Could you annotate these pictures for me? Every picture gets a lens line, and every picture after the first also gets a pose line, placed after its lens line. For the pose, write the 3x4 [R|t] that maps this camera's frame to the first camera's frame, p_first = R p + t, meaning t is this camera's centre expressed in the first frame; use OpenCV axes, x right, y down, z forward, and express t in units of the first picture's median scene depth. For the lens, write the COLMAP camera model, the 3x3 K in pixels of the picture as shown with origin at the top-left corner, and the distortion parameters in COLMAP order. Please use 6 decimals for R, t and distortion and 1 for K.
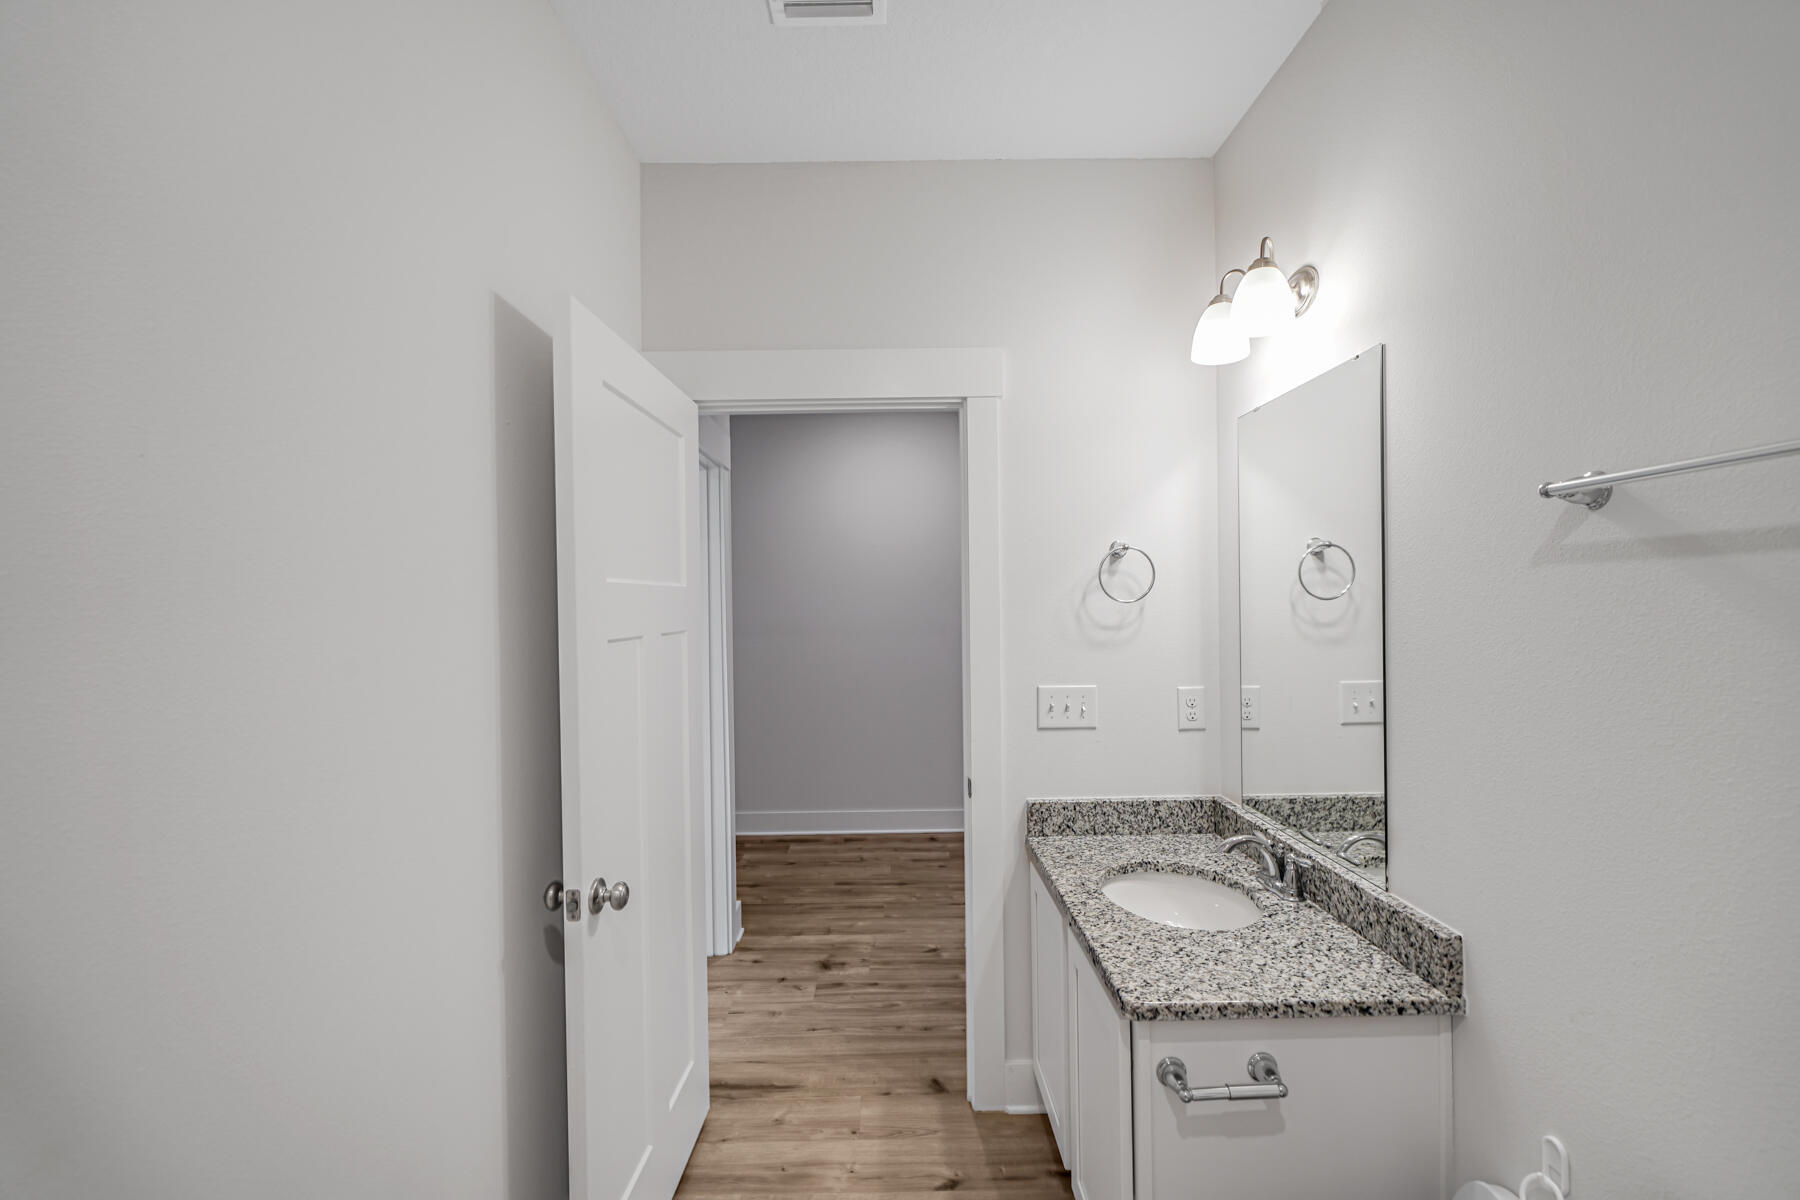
lens RADIAL K [[774.3, 0, 882.3], [0, 774.3, 608.0], [0, 0, 1]] dist [0.002067, 0.000048]
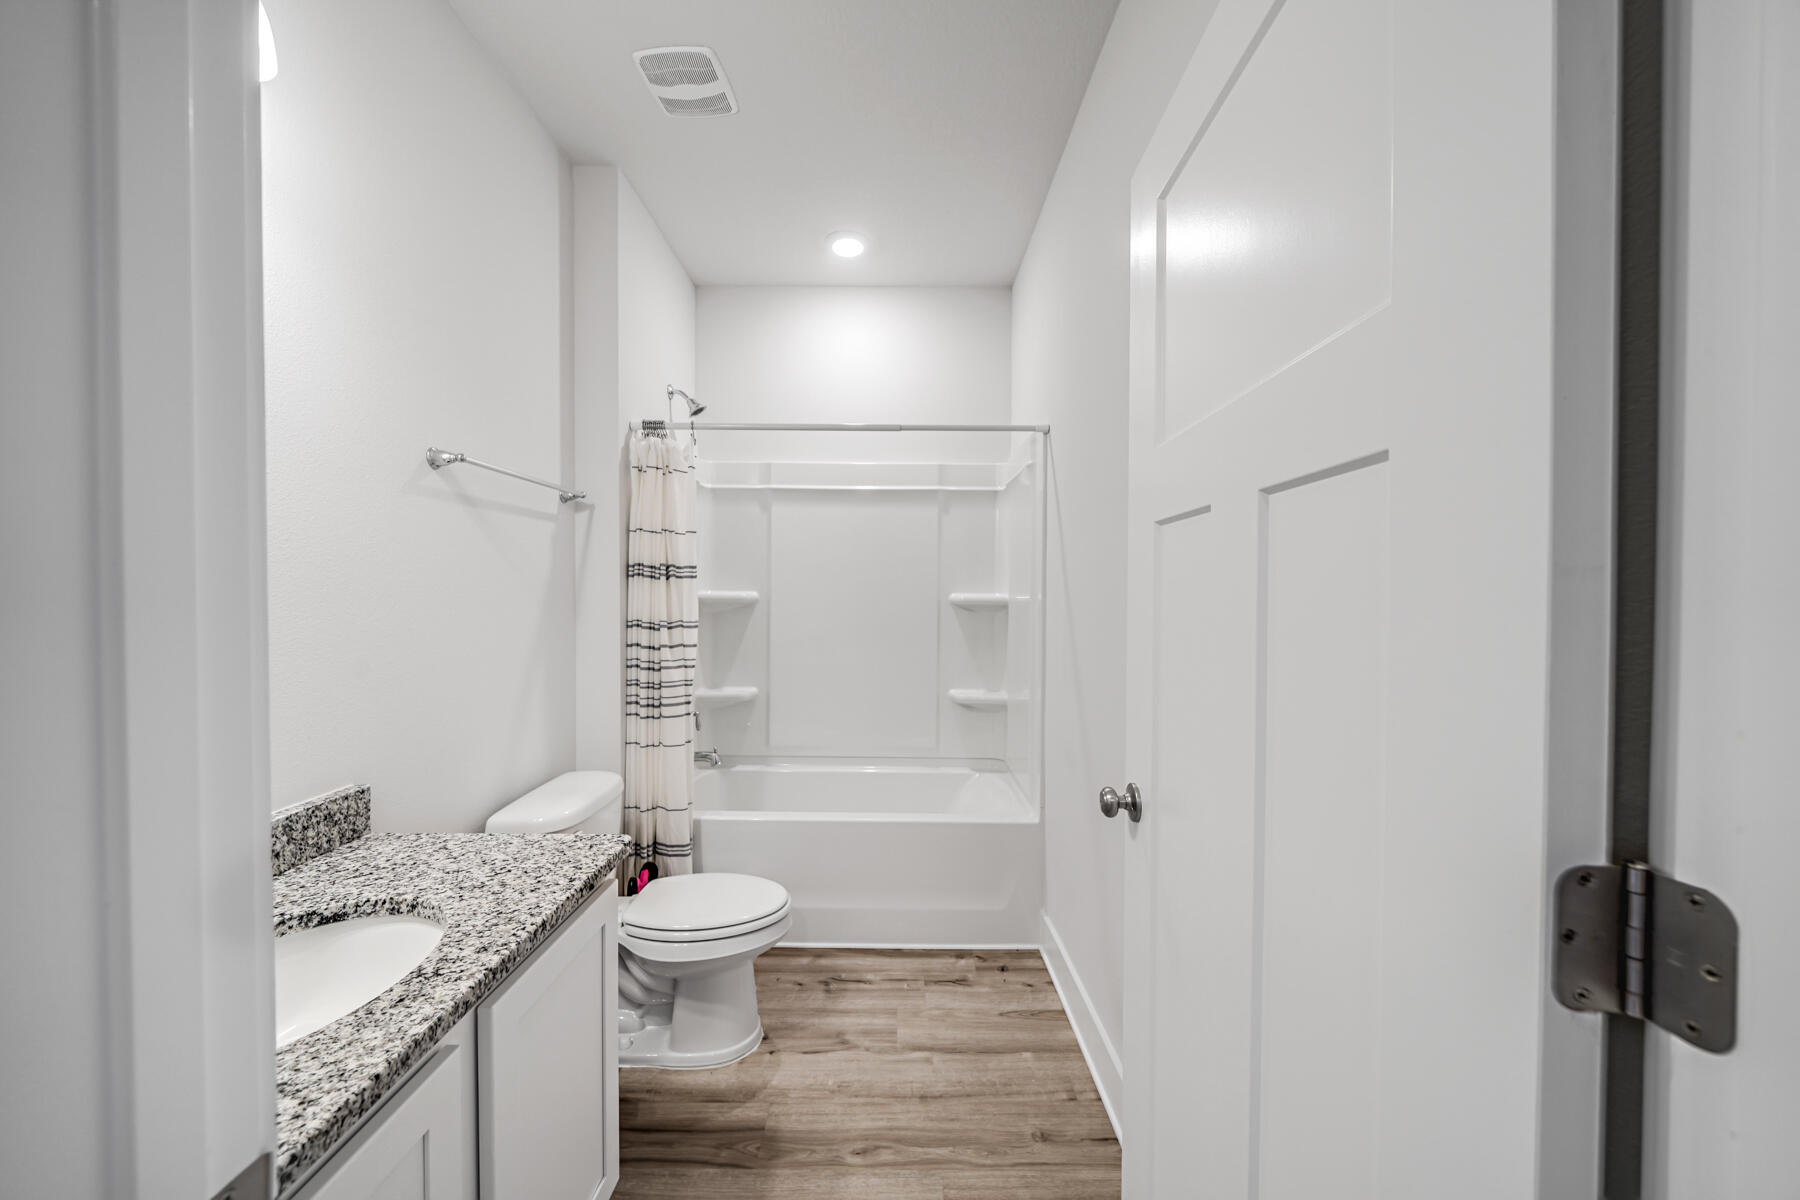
lens RADIAL K [[613.9, 0, 893.5], [0, 613.9, 603.3], [0, 0, 1]] dist [-0.004424, -0.000076]
pose [[-0.999803, 0.015487, -0.012401, -0.079821], [0.015204, 0.999630, 0.022567, 0.121294], [0.012746, 0.022374, -0.999668, 1.817064]]
